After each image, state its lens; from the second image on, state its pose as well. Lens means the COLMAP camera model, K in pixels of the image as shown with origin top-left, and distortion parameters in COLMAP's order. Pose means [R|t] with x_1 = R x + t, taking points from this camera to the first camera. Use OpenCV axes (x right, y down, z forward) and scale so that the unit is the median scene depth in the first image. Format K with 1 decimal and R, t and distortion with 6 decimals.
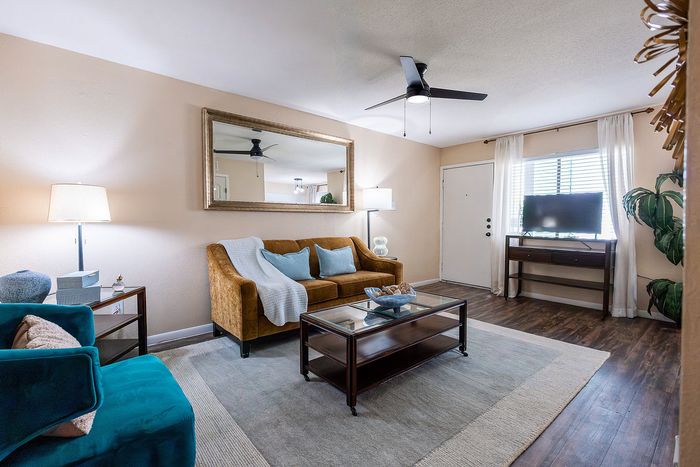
lens RADIAL K [[321.3, 0, 350.0], [0, 321.3, 233.5], [0, 0, 1]] dist [0.009394, -0.000935]
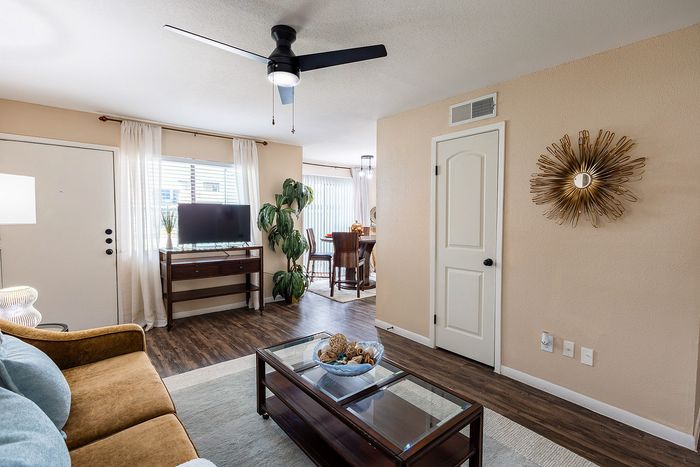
lens RADIAL K [[321.3, 0, 350.0], [0, 321.3, 233.5], [0, 0, 1]] dist [0.009394, -0.000935]
pose [[0.022907, -0.053455, 0.998308, -0.312697], [0.038969, 0.997858, 0.052536, -0.065366], [-0.998978, 0.037700, 0.024941, 0.549206]]
